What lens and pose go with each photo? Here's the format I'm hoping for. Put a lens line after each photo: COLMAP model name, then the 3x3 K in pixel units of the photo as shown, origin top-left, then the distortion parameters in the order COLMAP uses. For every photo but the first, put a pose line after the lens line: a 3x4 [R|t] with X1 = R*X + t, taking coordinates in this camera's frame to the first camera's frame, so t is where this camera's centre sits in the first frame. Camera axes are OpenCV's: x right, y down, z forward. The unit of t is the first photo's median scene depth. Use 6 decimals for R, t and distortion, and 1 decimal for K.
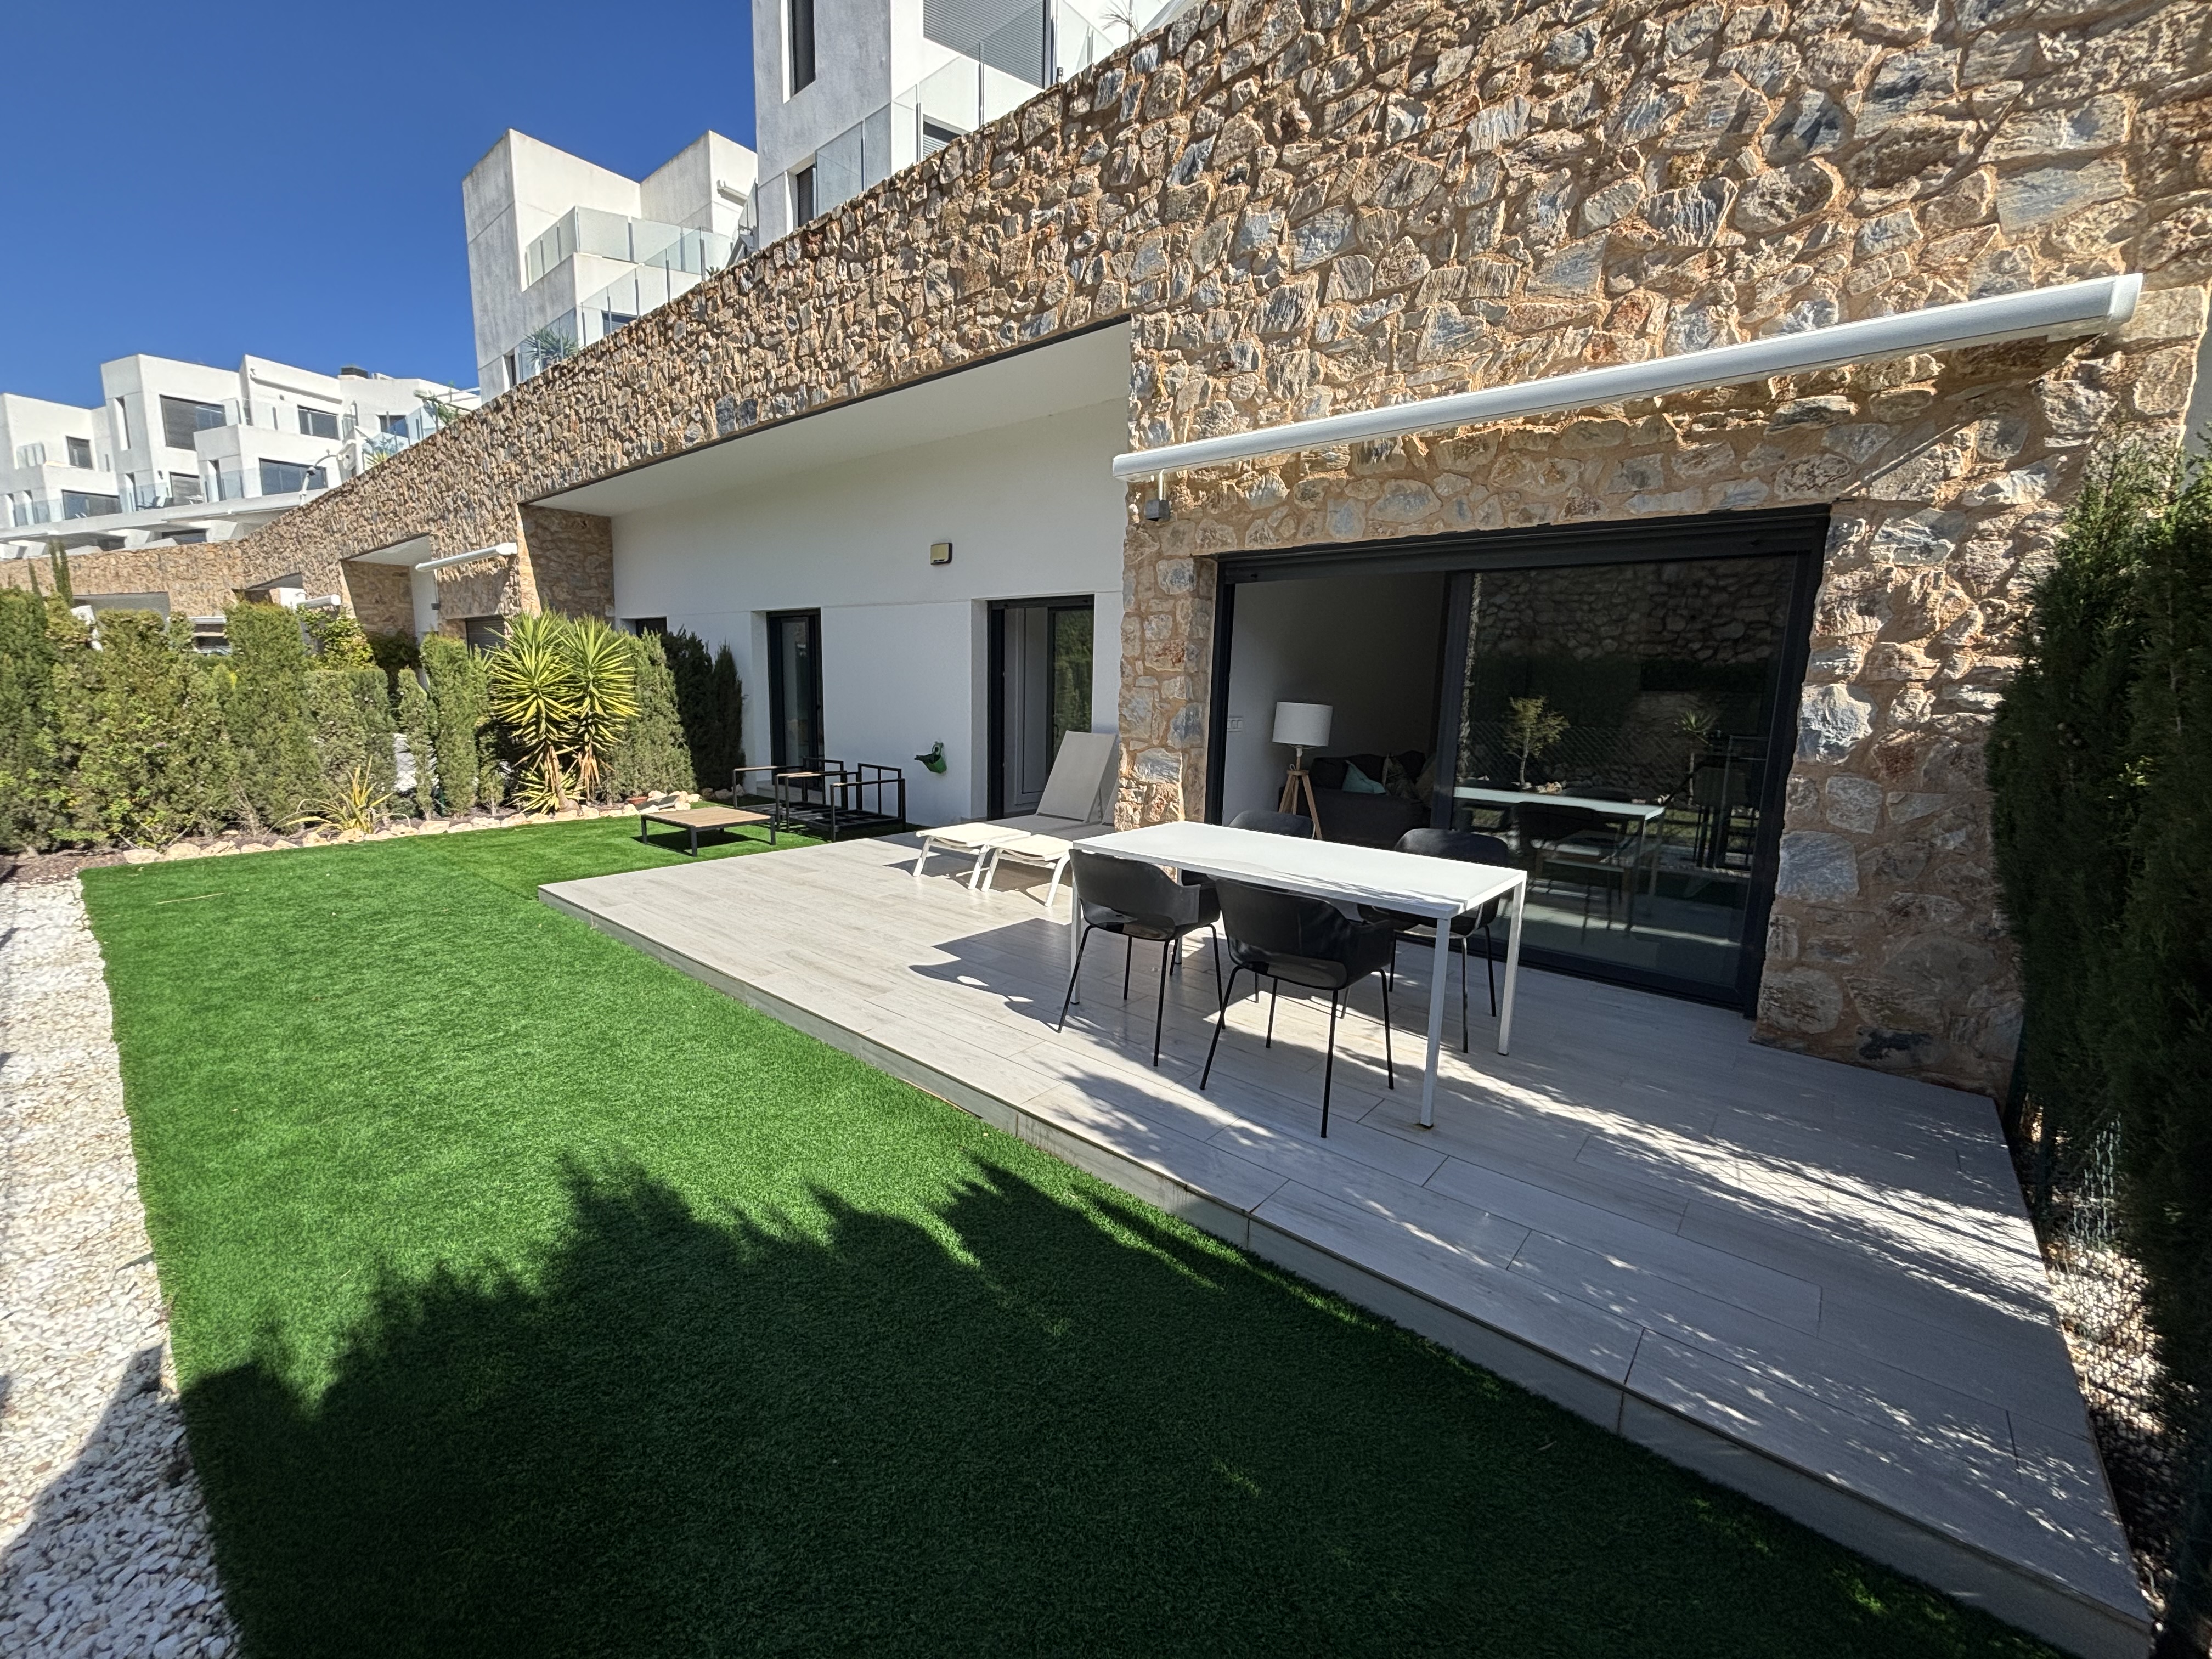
lens RADIAL K [[888.3, 0, 1103.9], [0, 888.3, 841.6], [0, 0, 1]] dist [-0.000781, 0.000372]
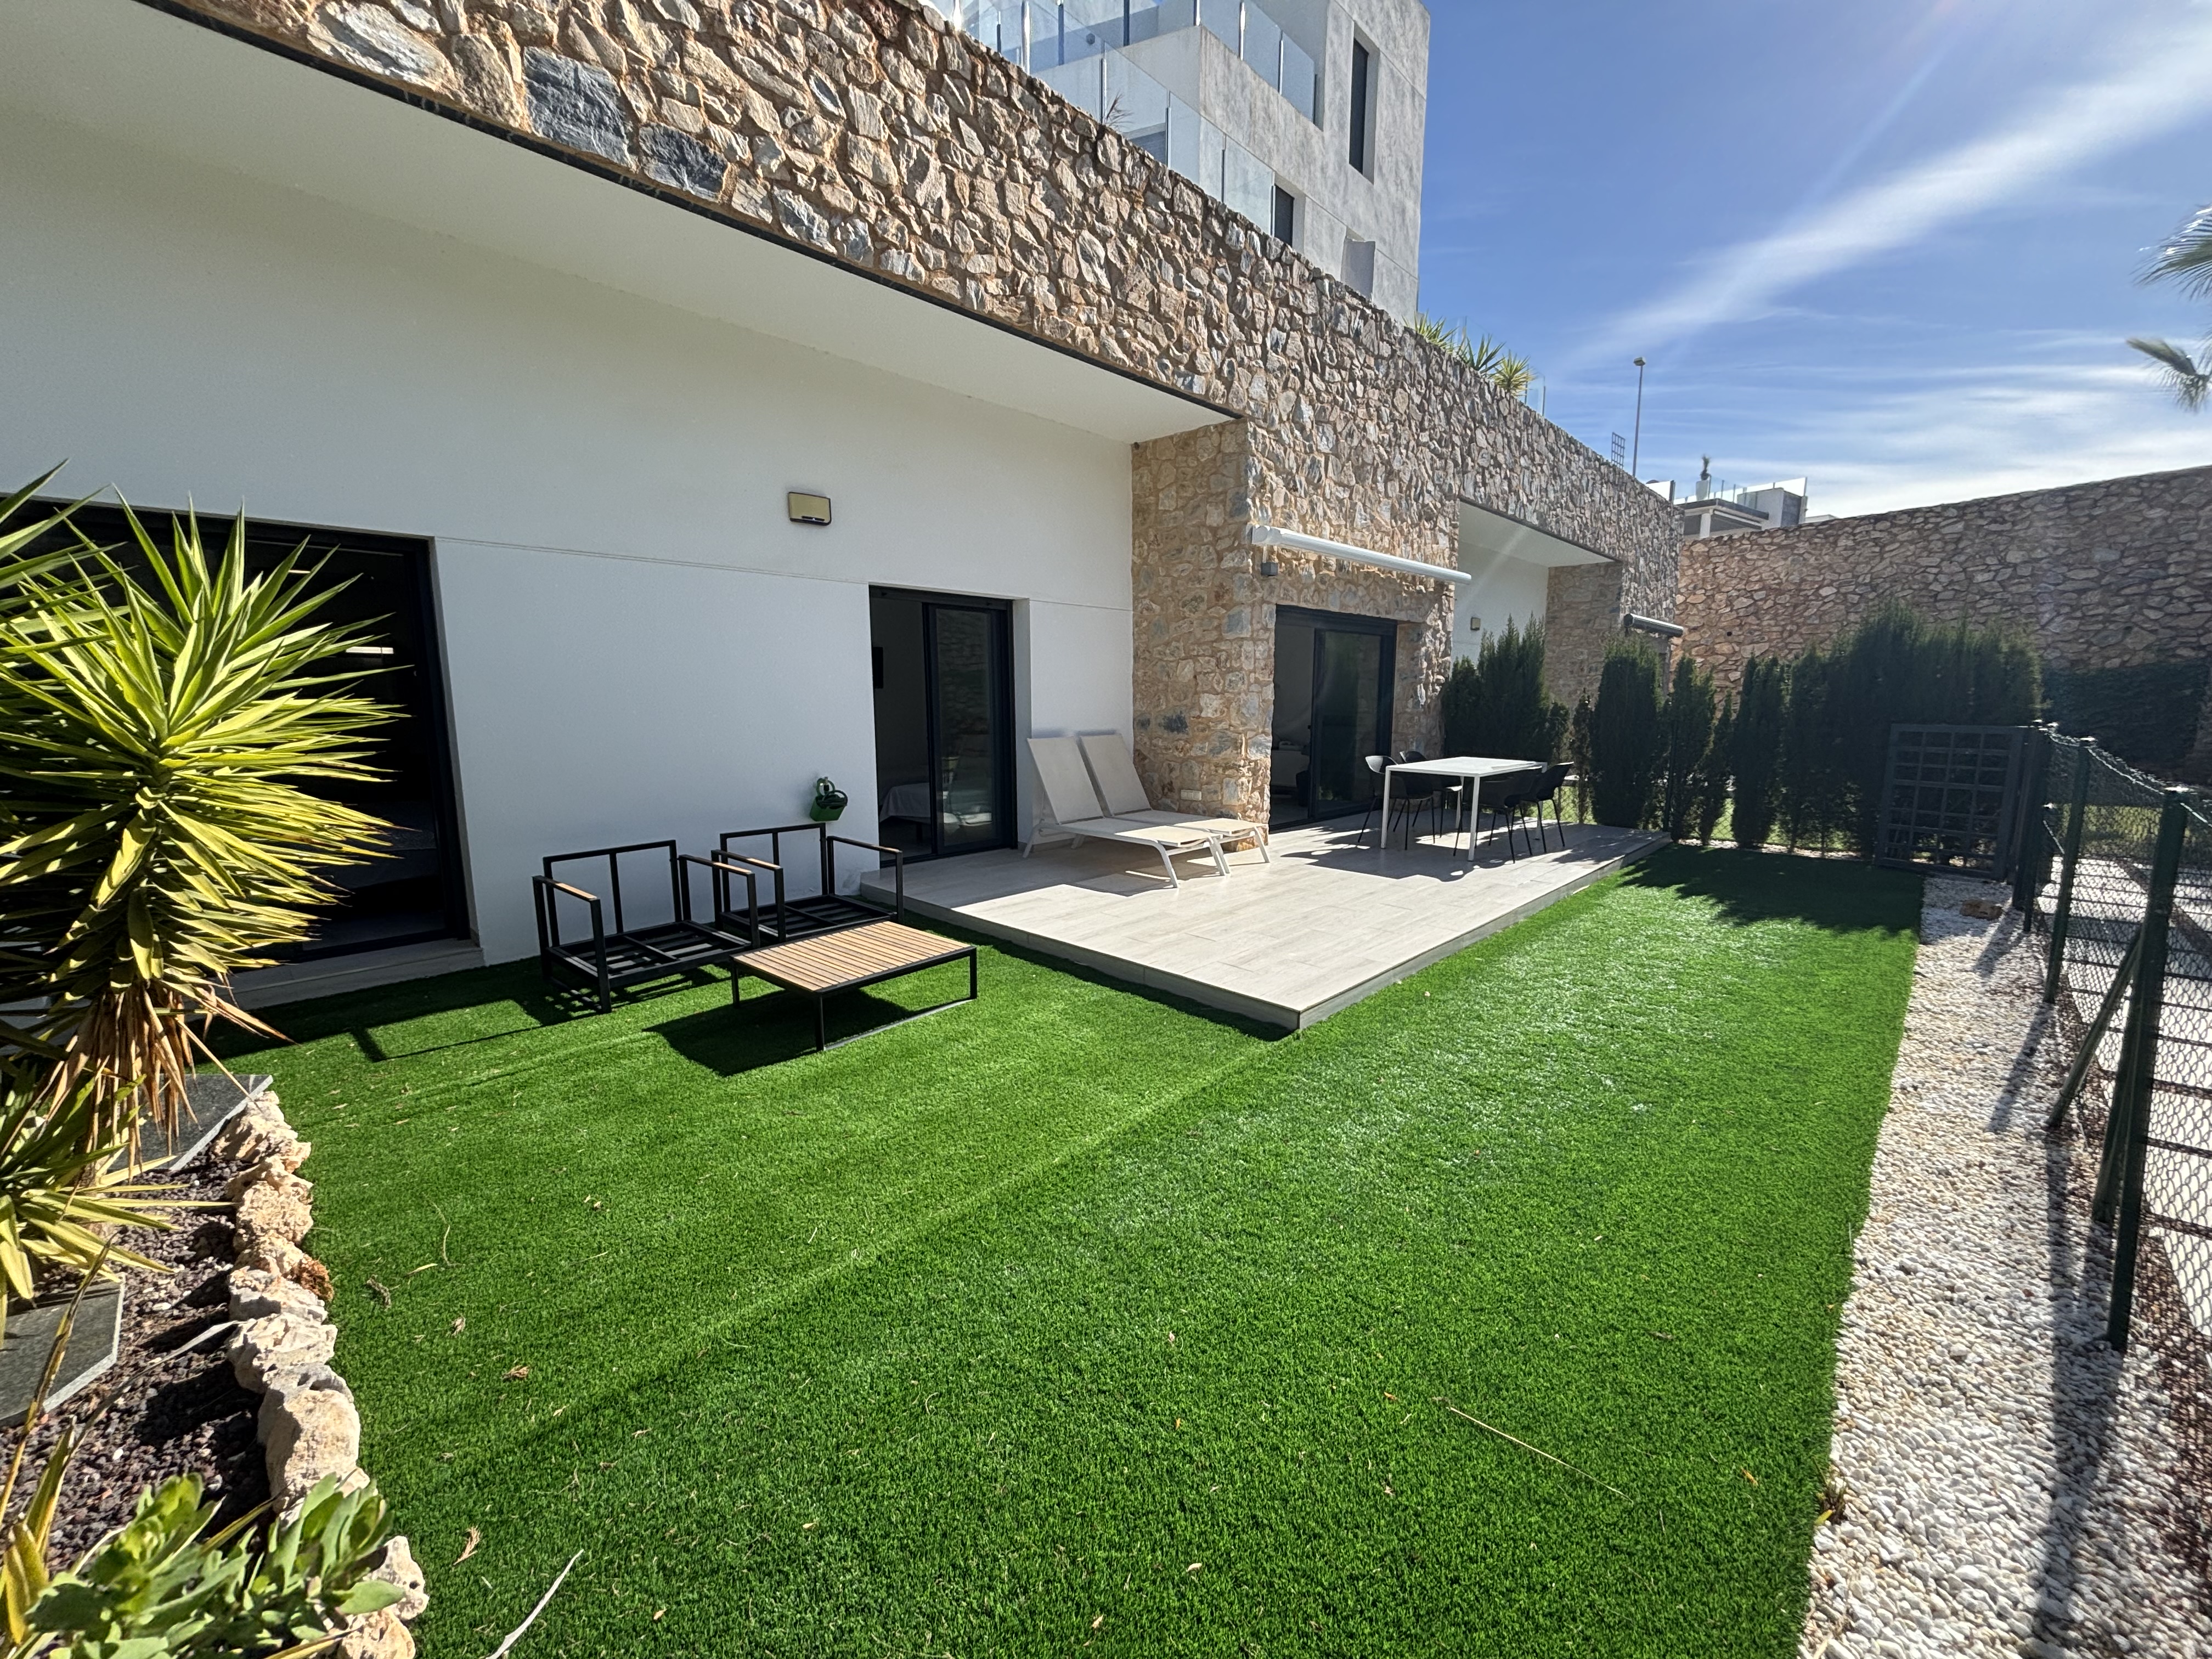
lens RADIAL K [[888.3, 0, 1104.1], [0, 888.3, 822.9], [0, 0, 1]] dist [-0.000781, 0.000372]
pose [[0.059446, -0.178838, 0.982081, -1.215335], [0.169786, 0.971297, 0.166597, -0.222387], [-0.983686, 0.156840, 0.088104, 1.022702]]
